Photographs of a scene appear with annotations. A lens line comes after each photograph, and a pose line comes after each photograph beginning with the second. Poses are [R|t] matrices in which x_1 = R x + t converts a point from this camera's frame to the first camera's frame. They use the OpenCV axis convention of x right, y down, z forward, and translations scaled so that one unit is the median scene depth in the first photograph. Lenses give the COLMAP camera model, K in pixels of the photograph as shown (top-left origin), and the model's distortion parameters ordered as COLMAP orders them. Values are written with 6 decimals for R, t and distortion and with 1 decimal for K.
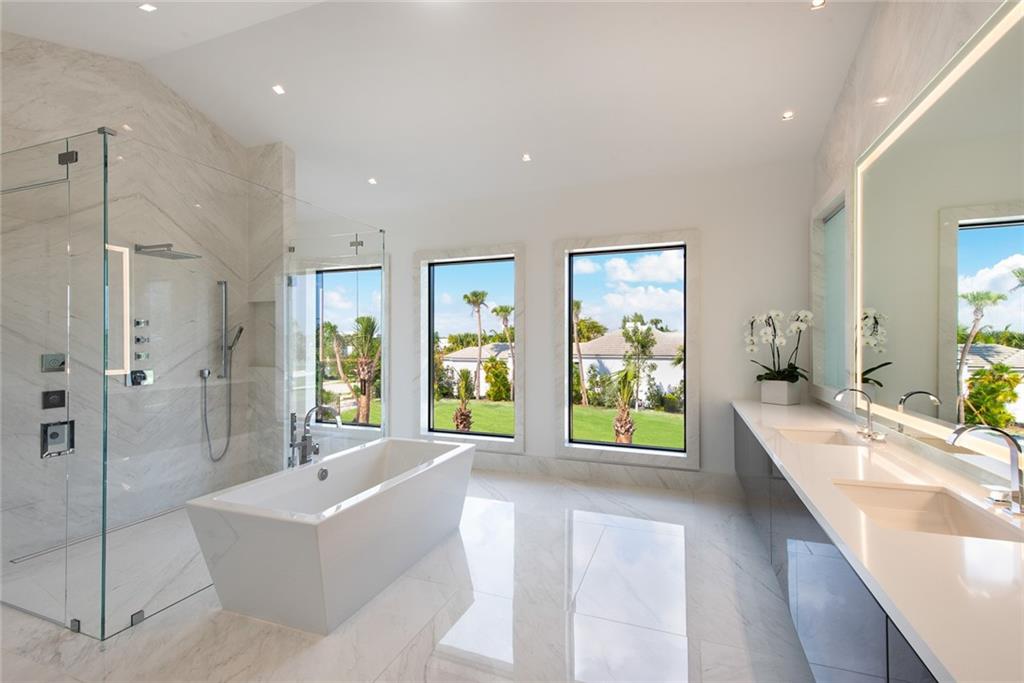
lens RADIAL K [[476.9, 0, 512.0], [0, 476.9, 341.5], [0, 0, 1]] dist [0.000032, 0.000018]
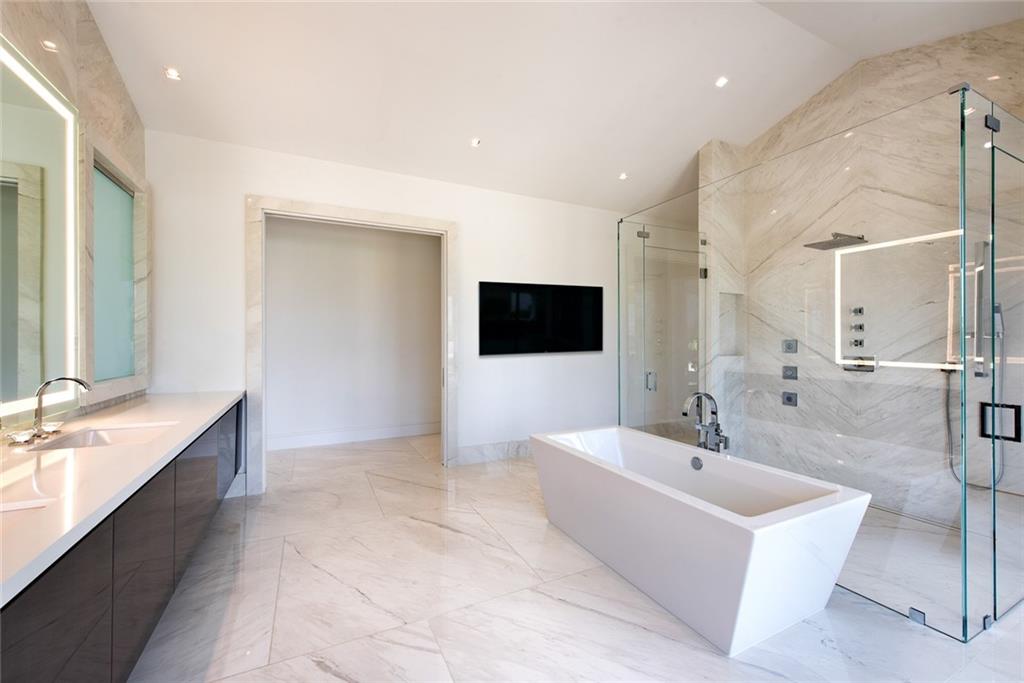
lens RADIAL K [[402.7, 0, 512.0], [0, 402.7, 341.5], [0, 0, 1]] dist [0.000149, 0.000070]
pose [[-0.684005, 0.001447, -0.729476, 0.431210], [0.006030, 0.999975, -0.003671, 0.030698], [0.729453, -0.006910, -0.683996, 1.207674]]
